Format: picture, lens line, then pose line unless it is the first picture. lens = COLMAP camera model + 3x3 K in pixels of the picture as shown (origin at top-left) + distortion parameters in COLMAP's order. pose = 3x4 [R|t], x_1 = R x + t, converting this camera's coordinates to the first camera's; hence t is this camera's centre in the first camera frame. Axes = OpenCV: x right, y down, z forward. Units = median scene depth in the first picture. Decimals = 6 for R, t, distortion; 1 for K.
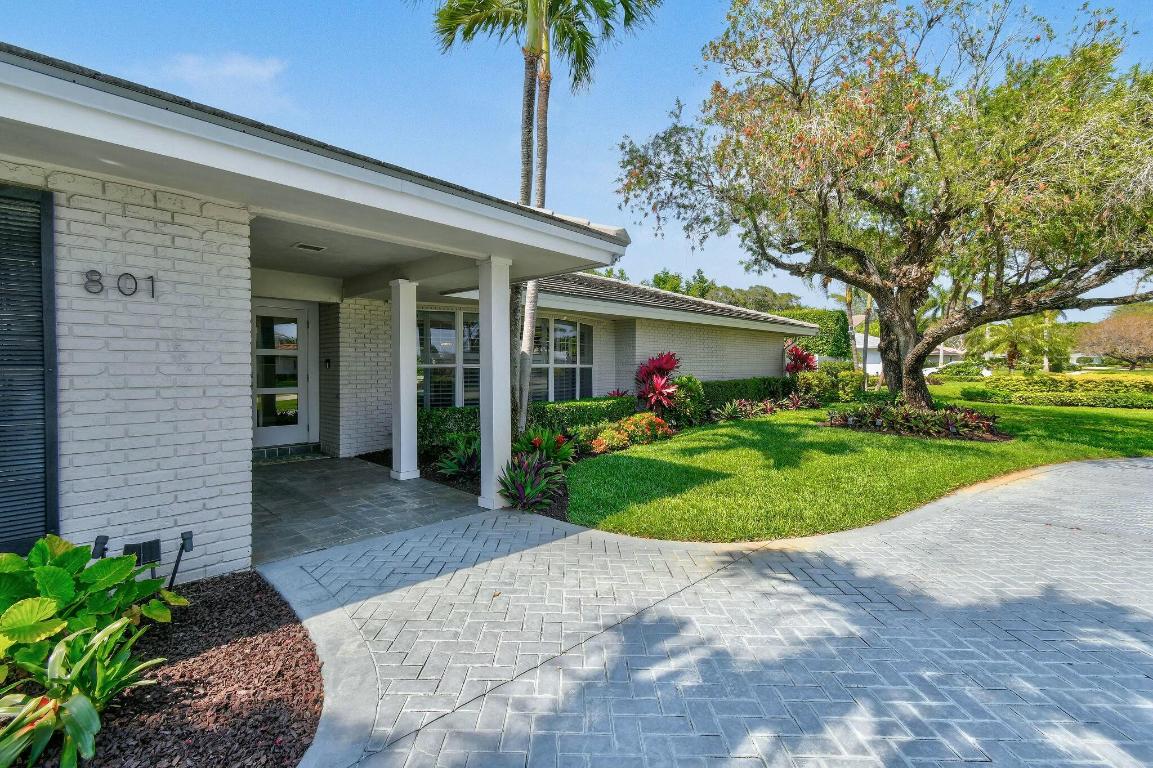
lens RADIAL K [[498.7, 0, 578.3], [0, 498.7, 378.9], [0, 0, 1]] dist [0.008614, 0.000000]
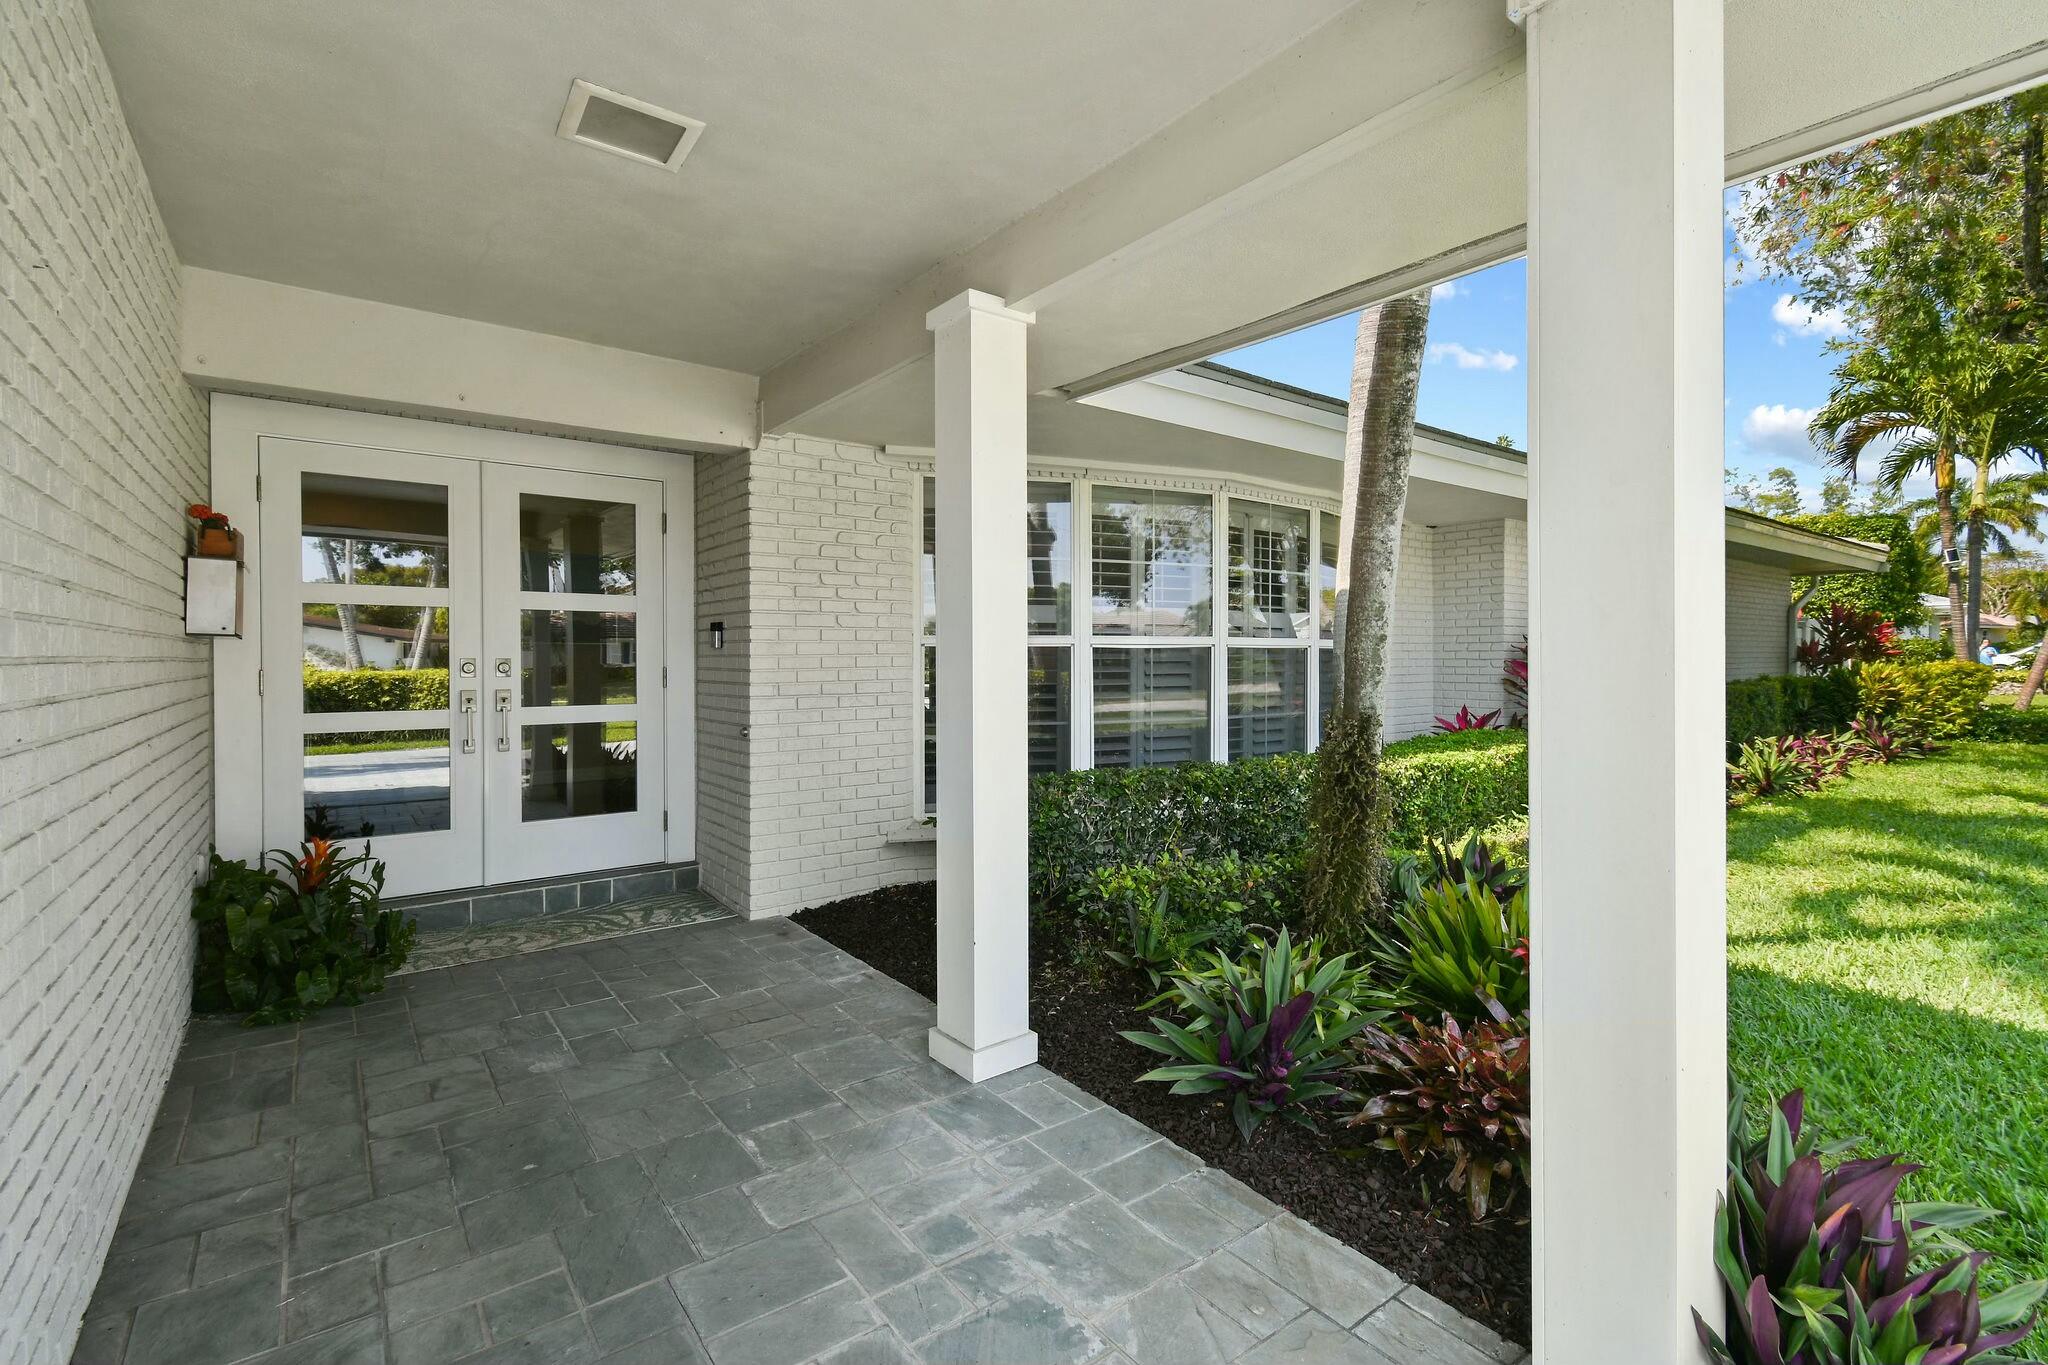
lens RADIAL K [[920.1, 0, 1021.6], [0, 920.1, 673.3], [0, 0, 1]] dist [0.000169, -0.000004]
pose [[0.987090, 0.000562, -0.160169, -0.201458], [-0.001553, 0.999980, -0.006059, -0.000985], [0.160162, 0.006230, 0.987071, 0.425318]]
